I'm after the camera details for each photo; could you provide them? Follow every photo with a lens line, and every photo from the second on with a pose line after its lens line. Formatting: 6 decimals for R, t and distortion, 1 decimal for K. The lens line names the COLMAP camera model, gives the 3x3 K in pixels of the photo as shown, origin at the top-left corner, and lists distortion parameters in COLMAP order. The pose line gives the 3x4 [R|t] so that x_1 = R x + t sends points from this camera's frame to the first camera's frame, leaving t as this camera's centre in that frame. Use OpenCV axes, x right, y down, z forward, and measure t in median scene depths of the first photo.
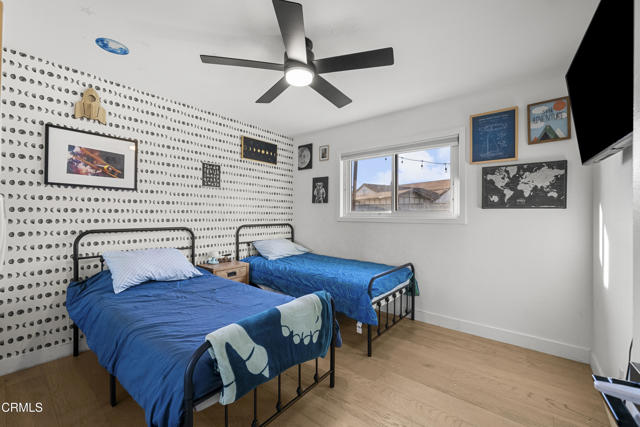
lens RADIAL K [[257.7, 0, 313.1], [0, 257.7, 213.9], [0, 0, 1]] dist [-0.001651, 0.000559]
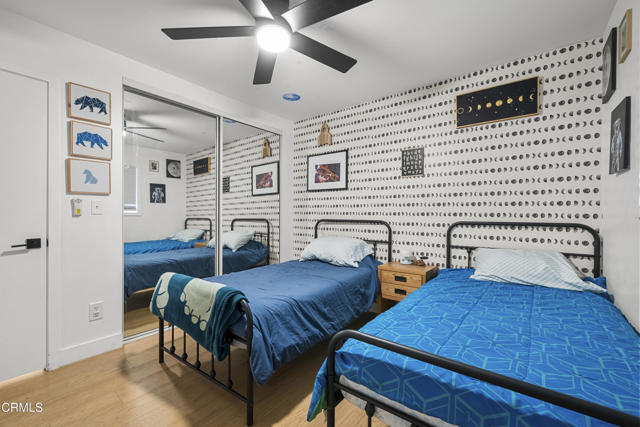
lens RADIAL K [[272.9, 0, 313.1], [0, 272.9, 212.0], [0, 0, 1]] dist [-0.002731, -0.000580]
pose [[0.042669, 0.005082, -0.999076, 0.541155], [0.011569, 0.999918, 0.005580, 0.008611], [0.999022, -0.011797, 0.042606, 0.670538]]
